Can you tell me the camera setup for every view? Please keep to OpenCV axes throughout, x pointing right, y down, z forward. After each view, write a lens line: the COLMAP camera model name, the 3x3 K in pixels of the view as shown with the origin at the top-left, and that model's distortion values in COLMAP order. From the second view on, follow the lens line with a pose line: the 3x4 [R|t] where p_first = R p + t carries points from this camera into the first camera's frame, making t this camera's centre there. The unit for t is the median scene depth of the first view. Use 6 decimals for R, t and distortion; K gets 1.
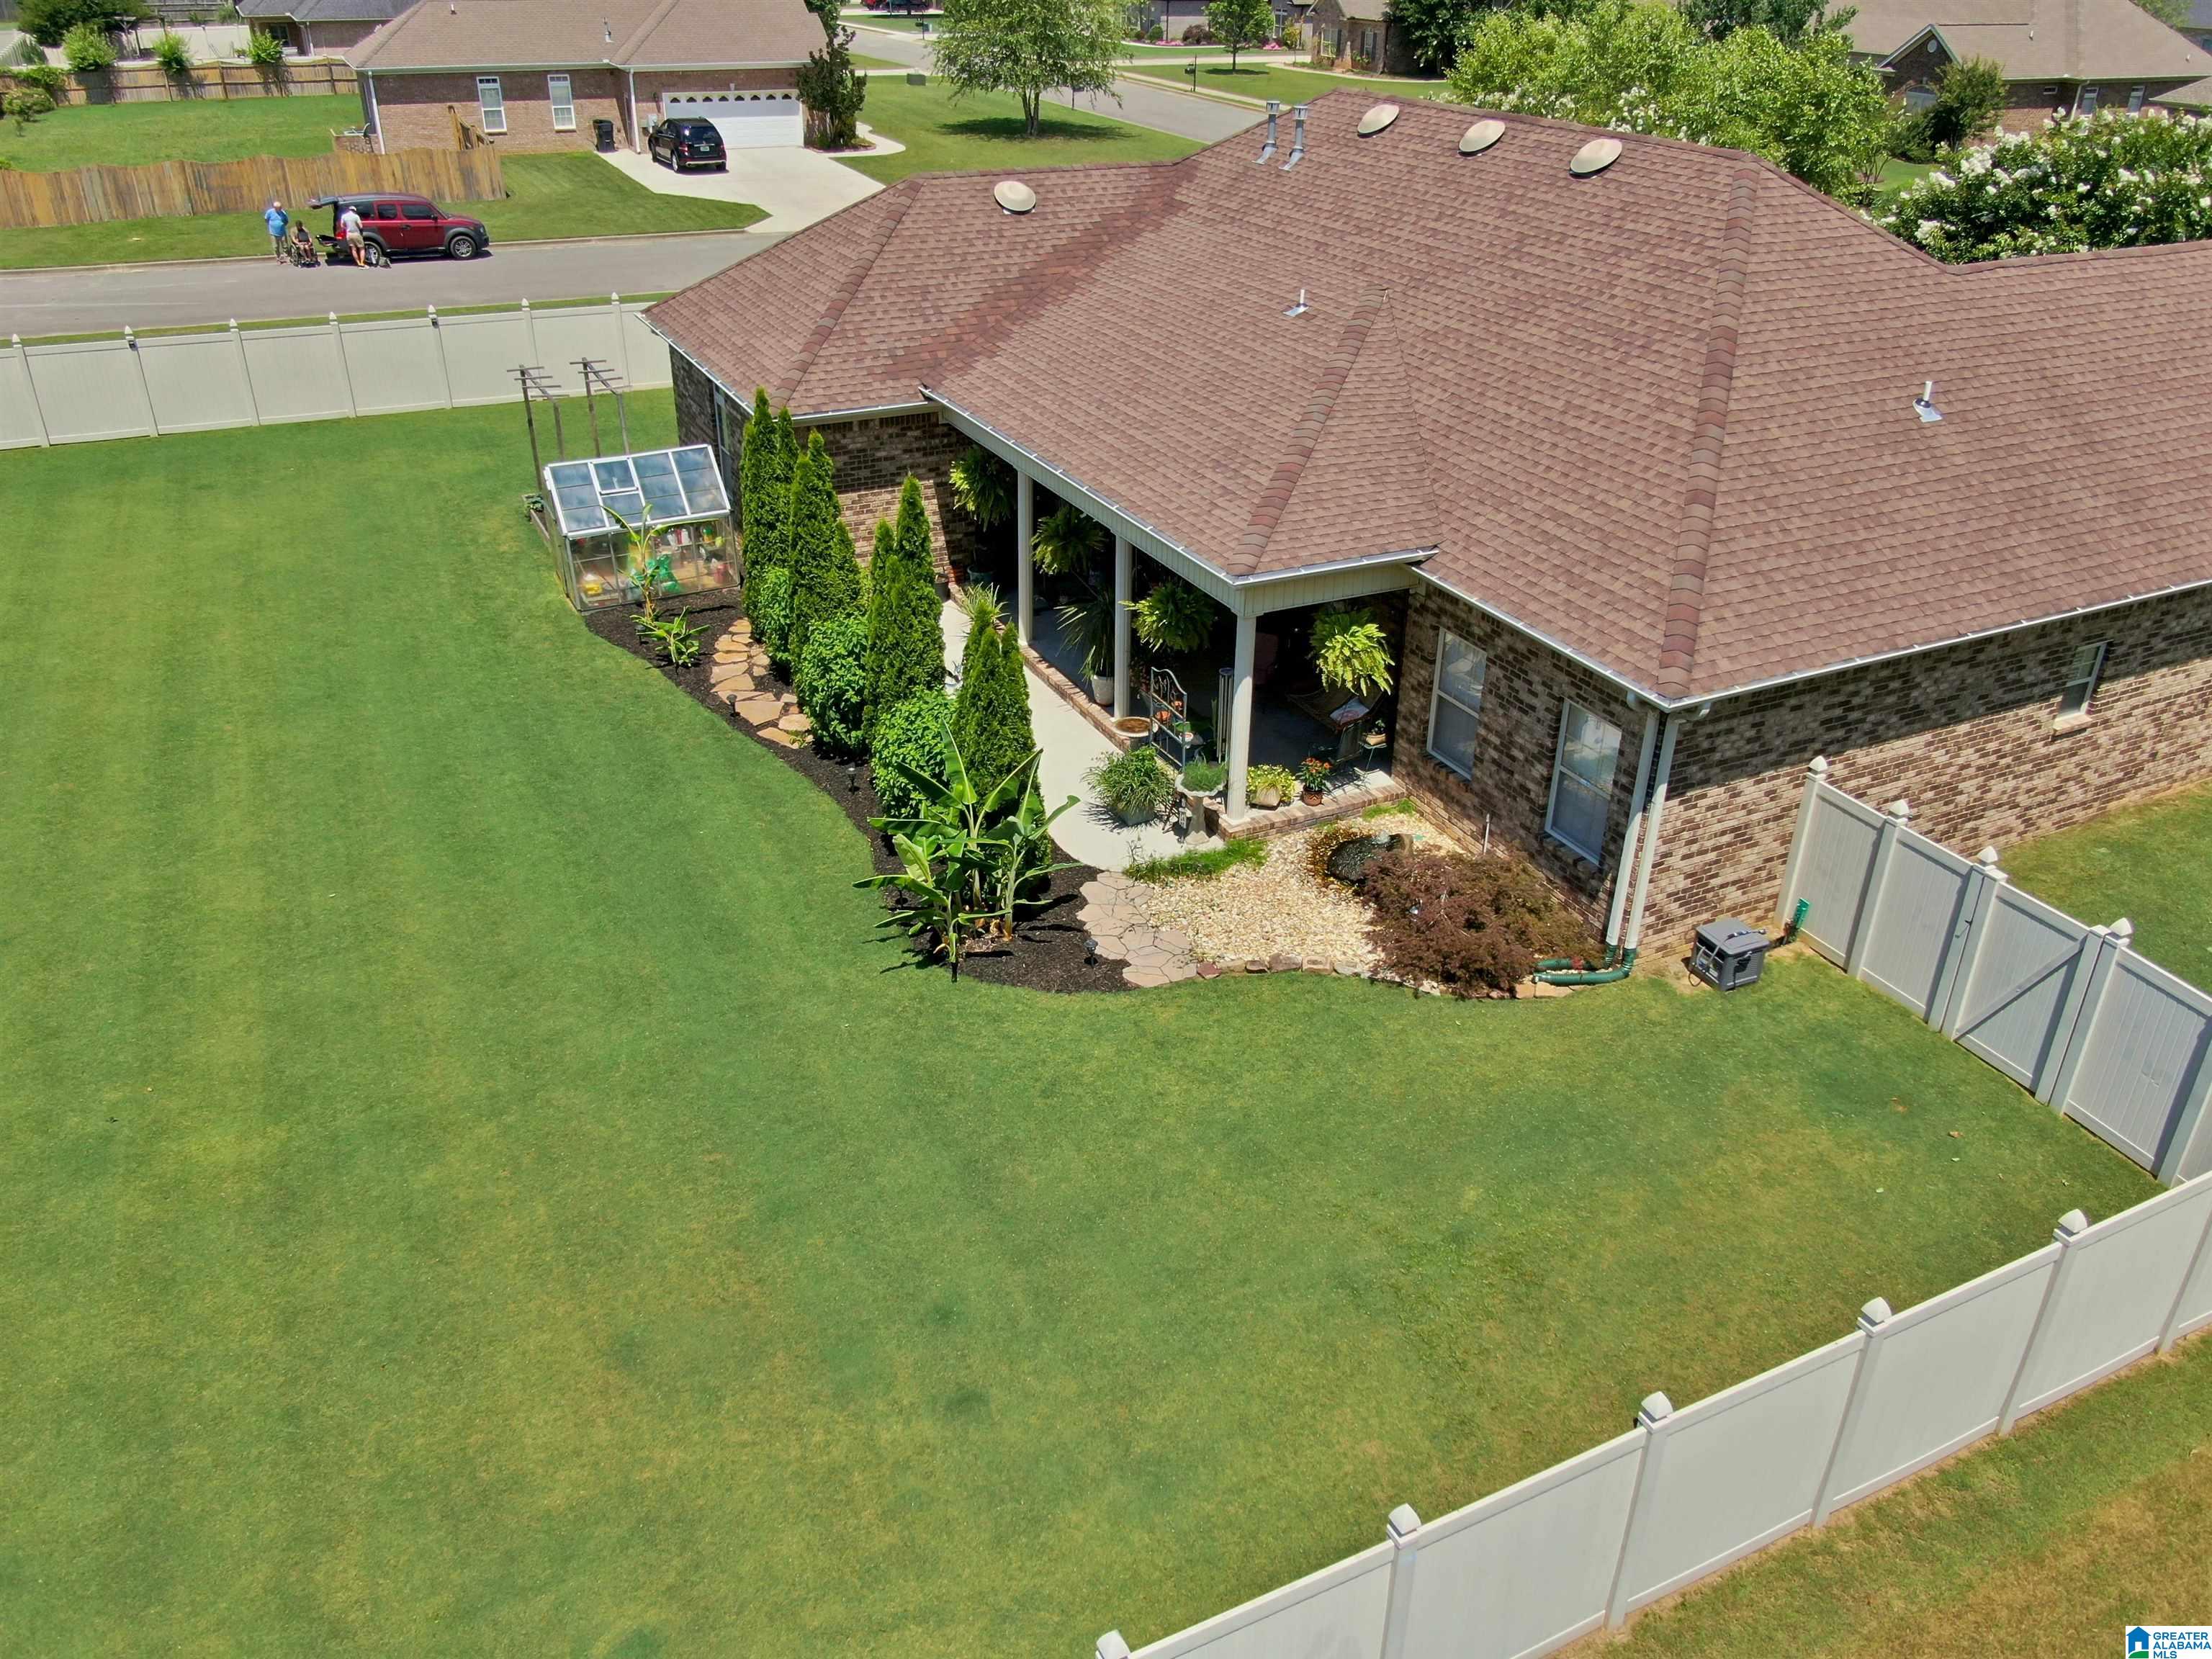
lens RADIAL K [[1715.3, 0, 1100.2], [0, 1715.3, 826.7], [0, 0, 1]] dist [-0.003624, 0.000329]
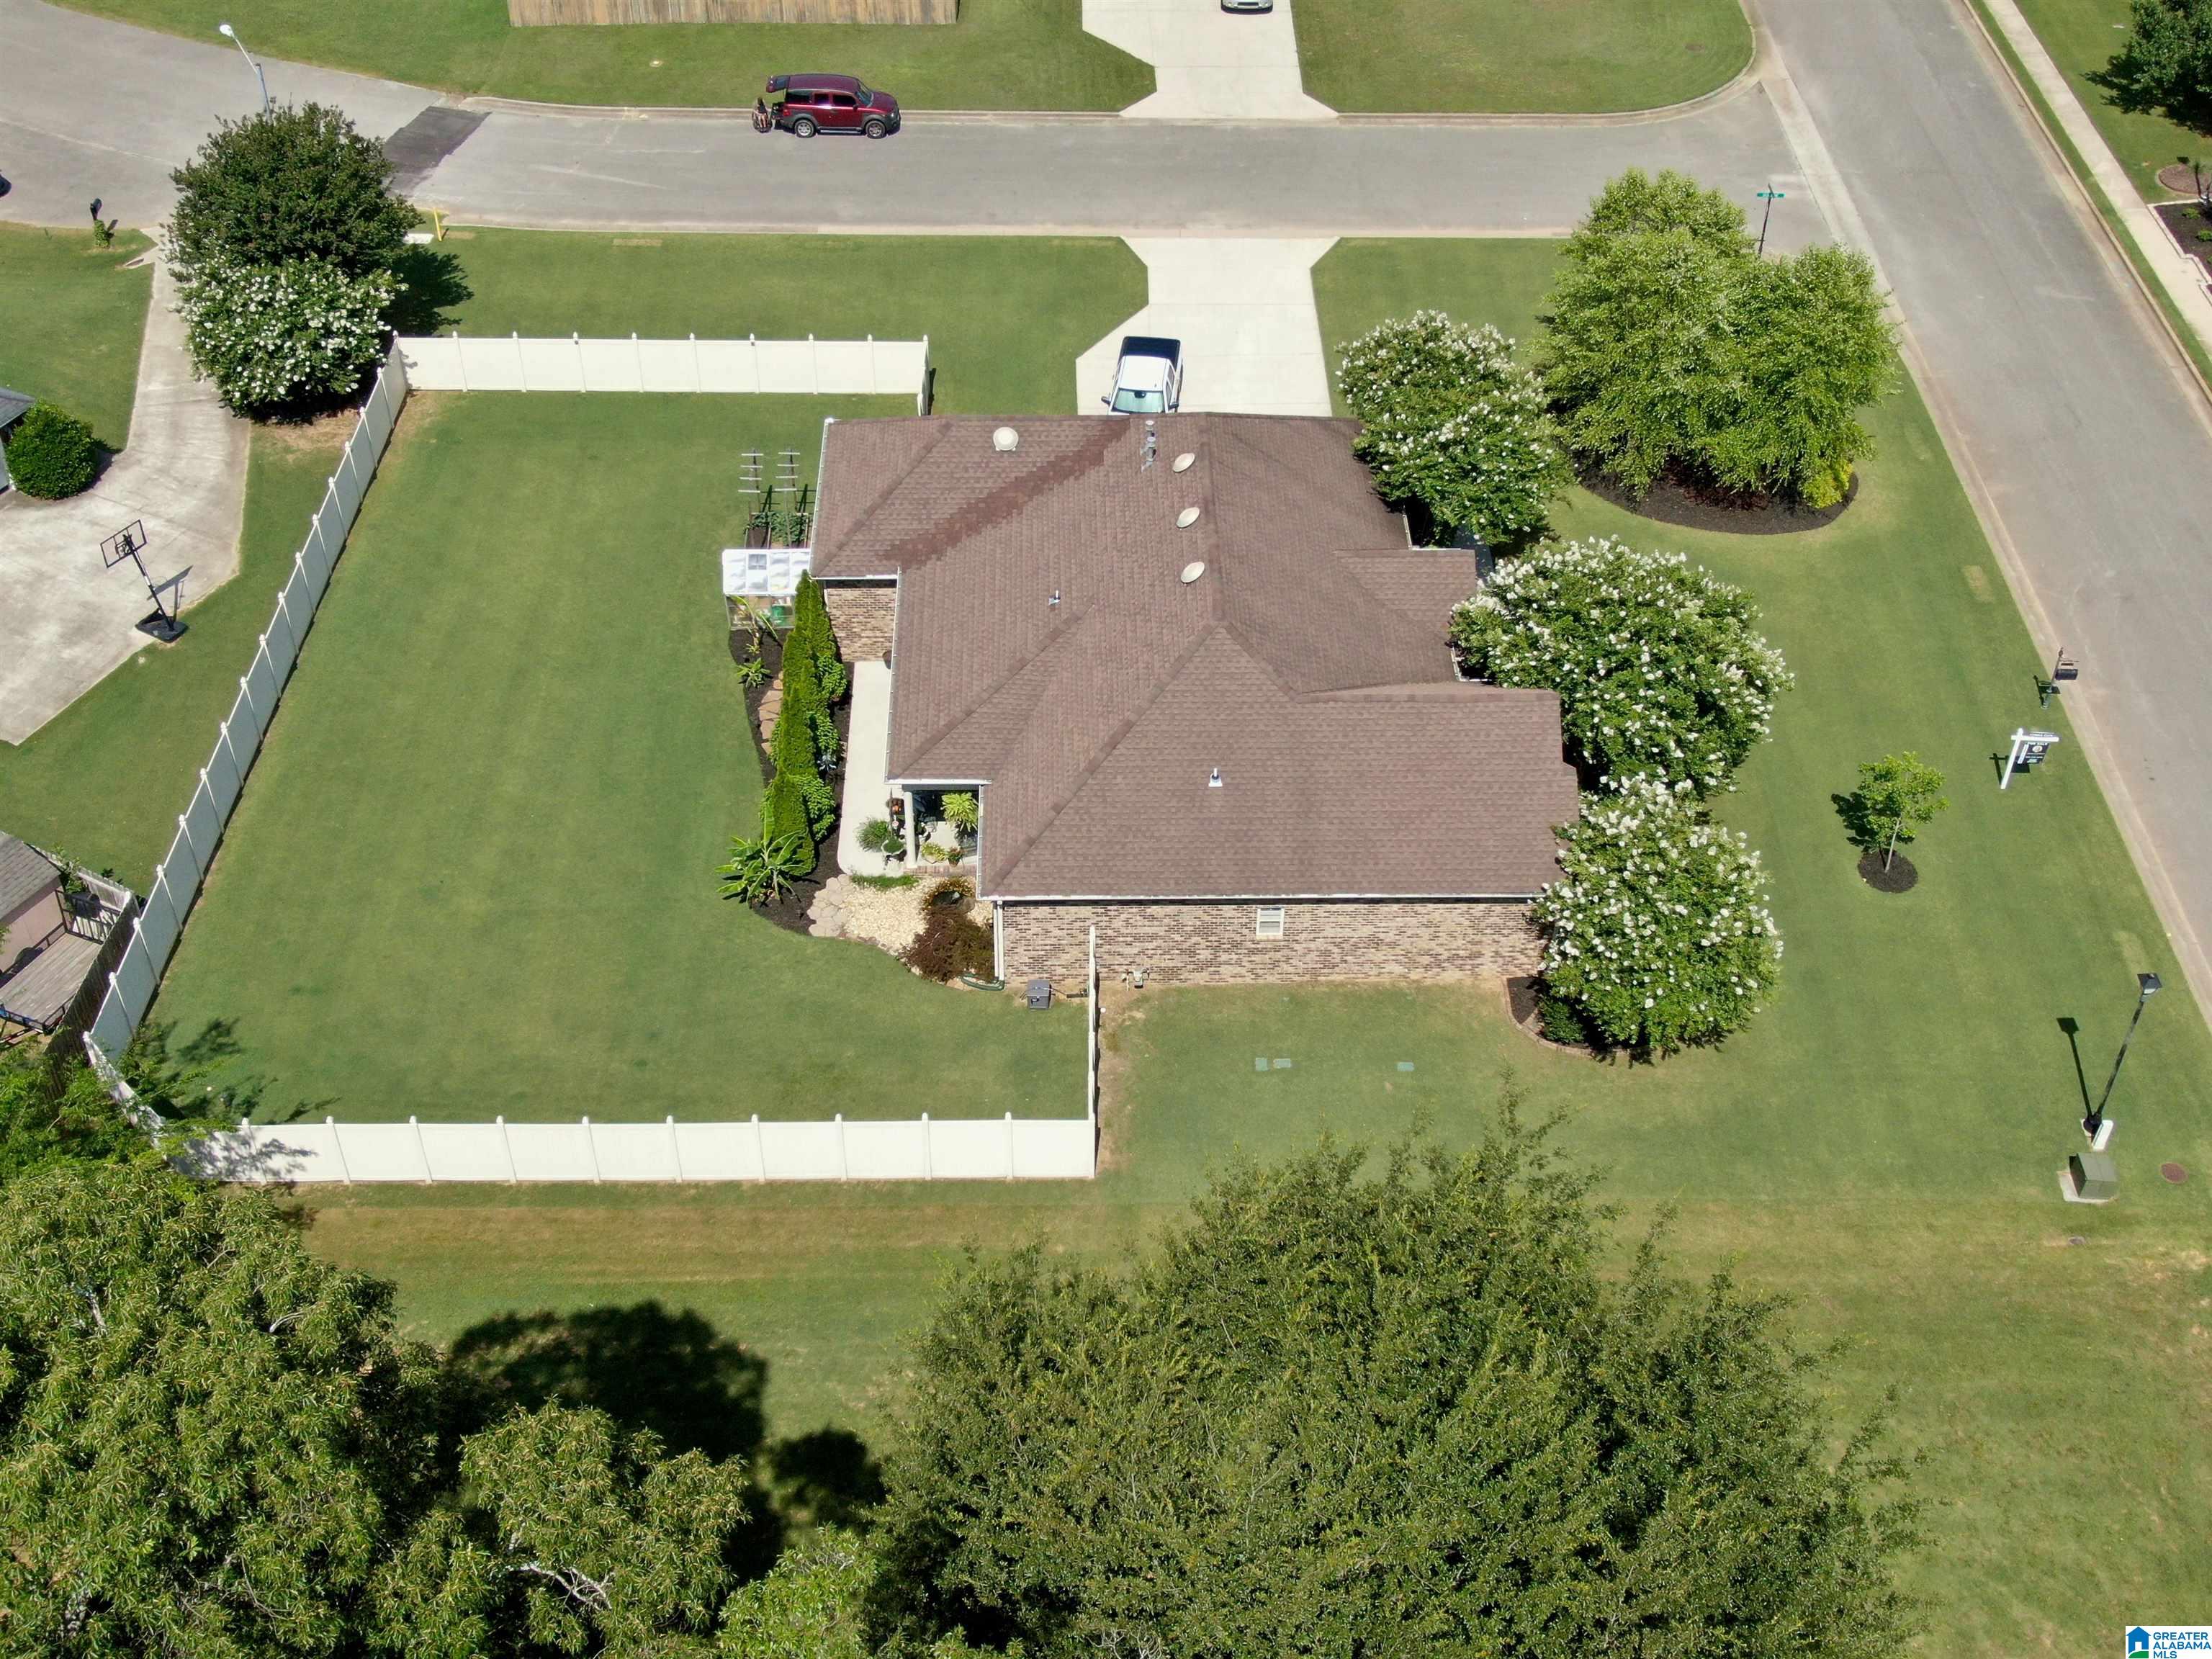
lens RADIAL K [[2619.3, 0, 1108.5], [0, 2619.3, 830.0], [0, 0, 1]] dist [0.101085, 0.000000]
pose [[0.902550, 0.279747, -0.327331, 1.459504], [-0.200789, 0.945923, 0.254780, -0.997171], [0.380904, -0.164227, 0.909913, -2.028369]]
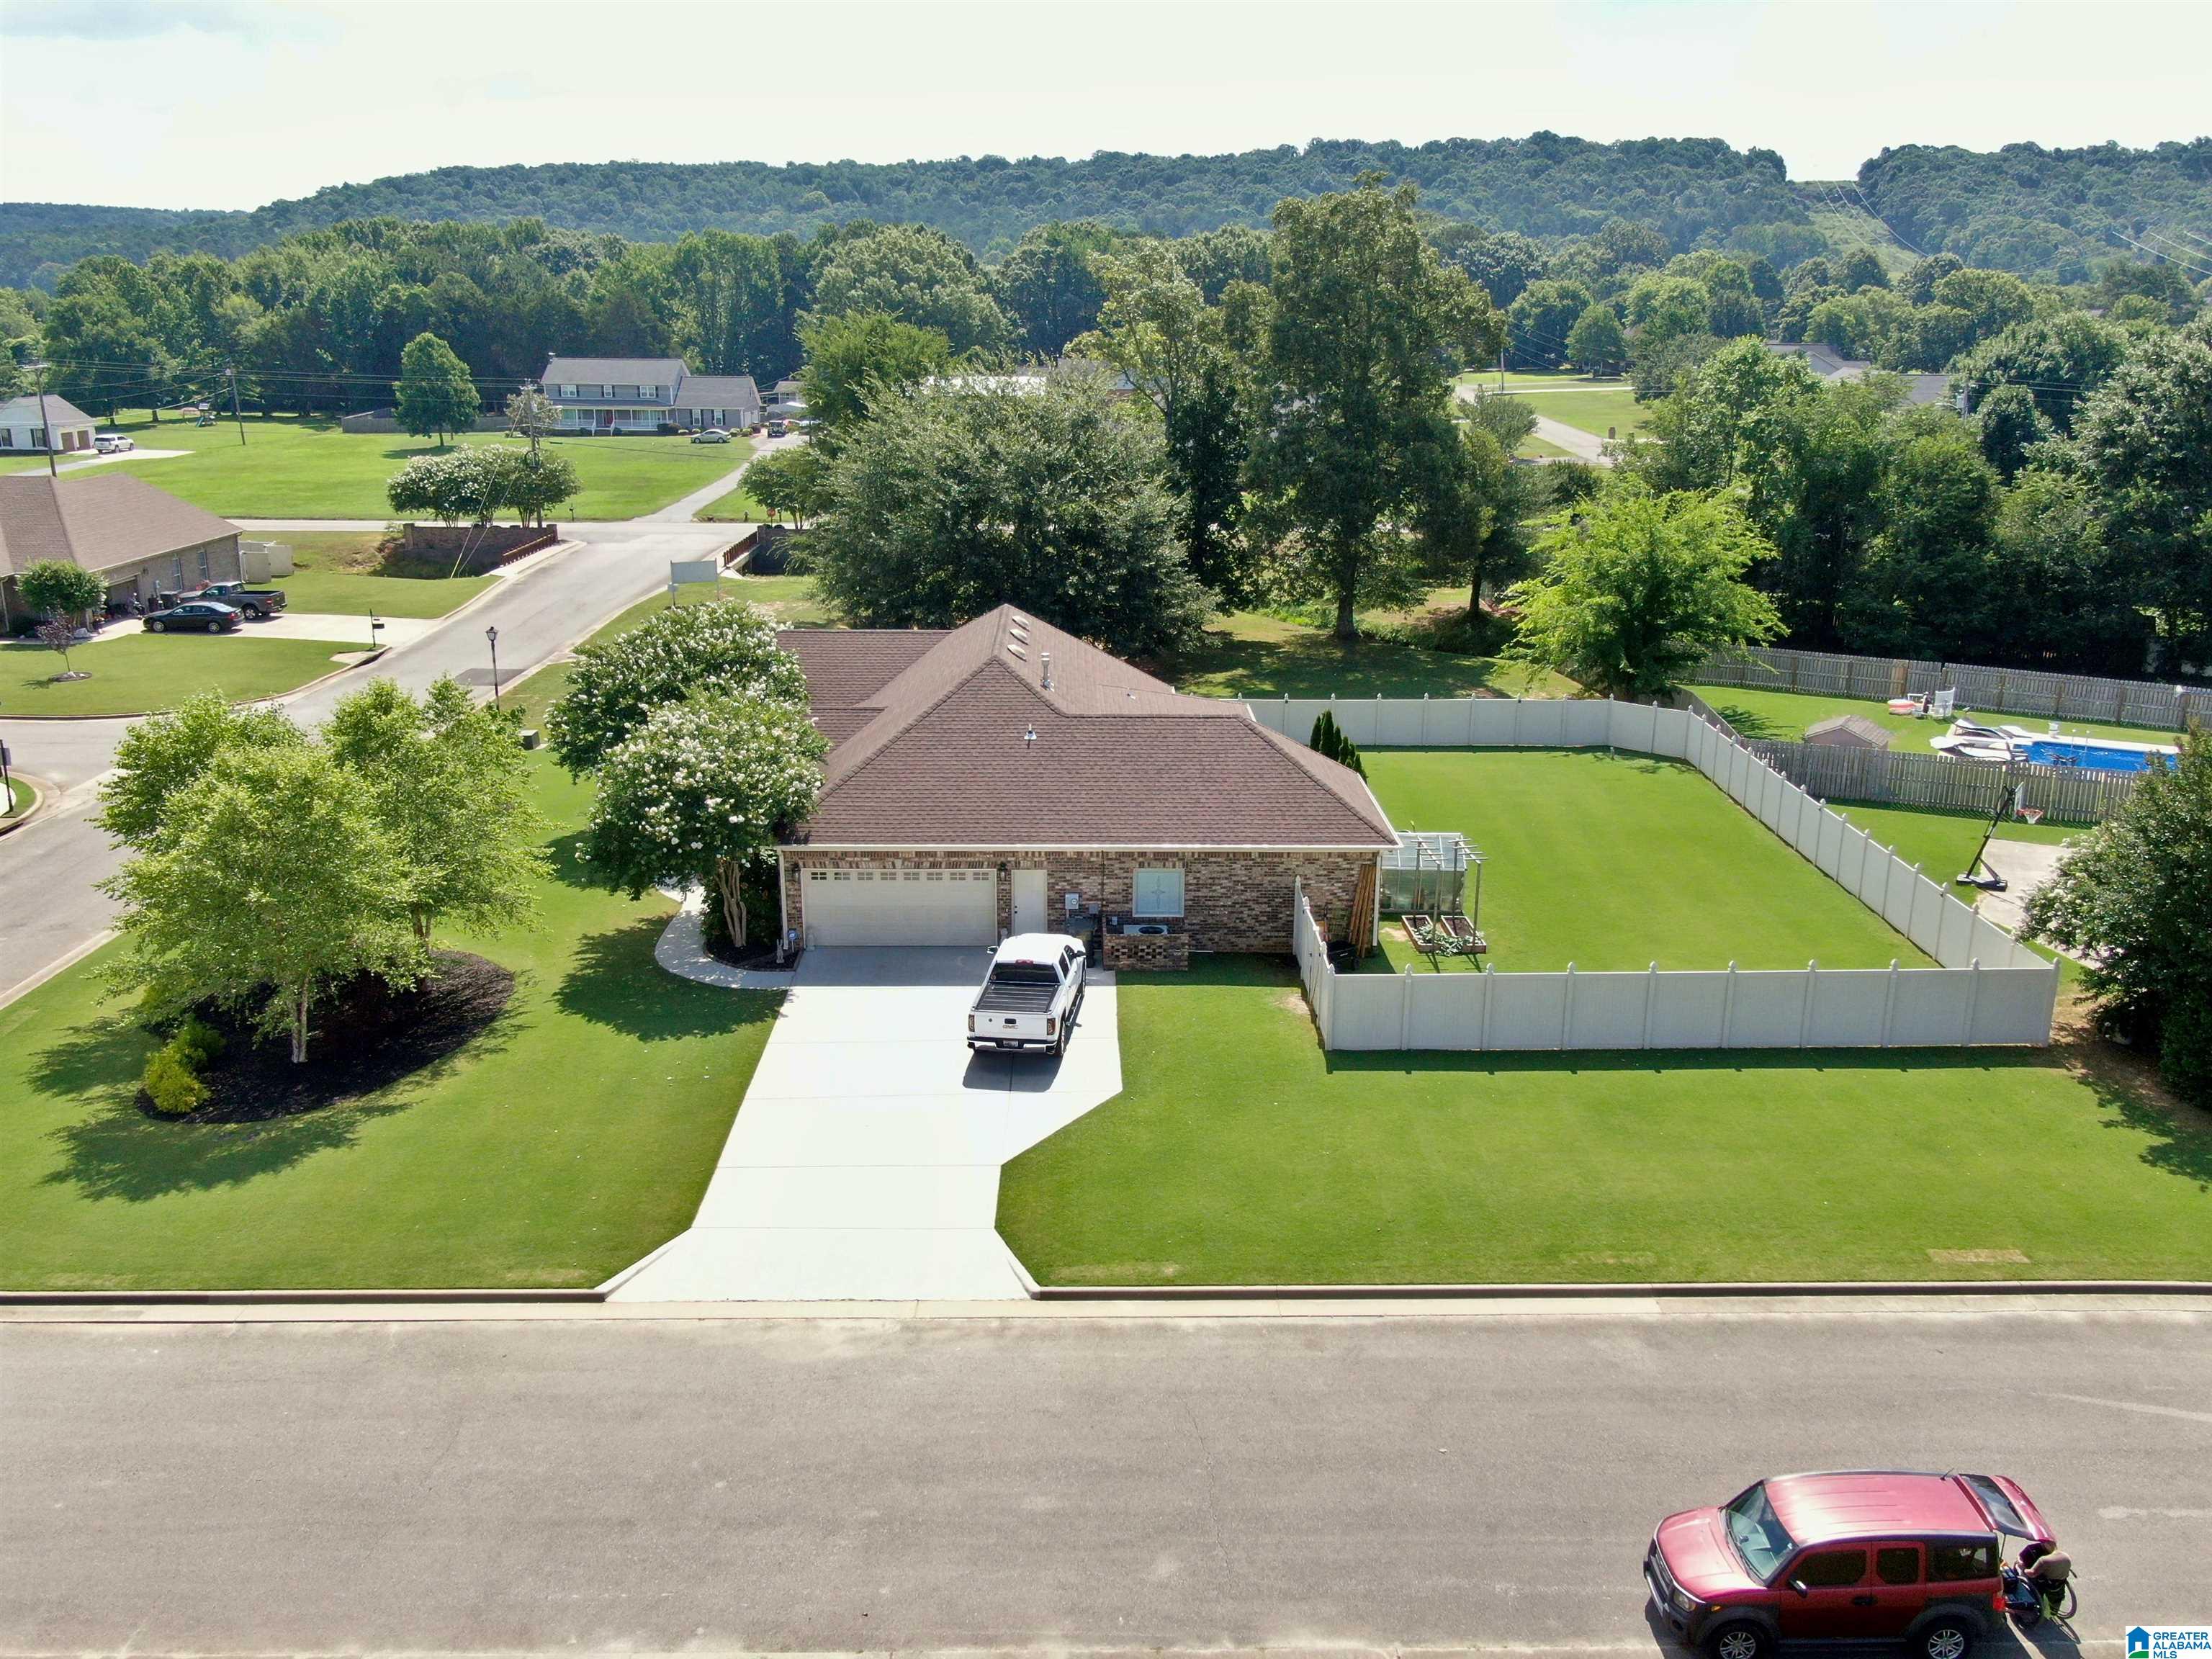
lens RADIAL K [[1859.8, 0, 1106.3], [0, 1859.8, 829.3], [0, 0, 1]] dist [-0.002876, 0.001887]
pose [[-0.905123, -0.128640, 0.405220, -1.075093], [0.191003, 0.728483, 0.657898, -2.202685], [-0.379829, 0.672877, -0.634797, 3.289580]]
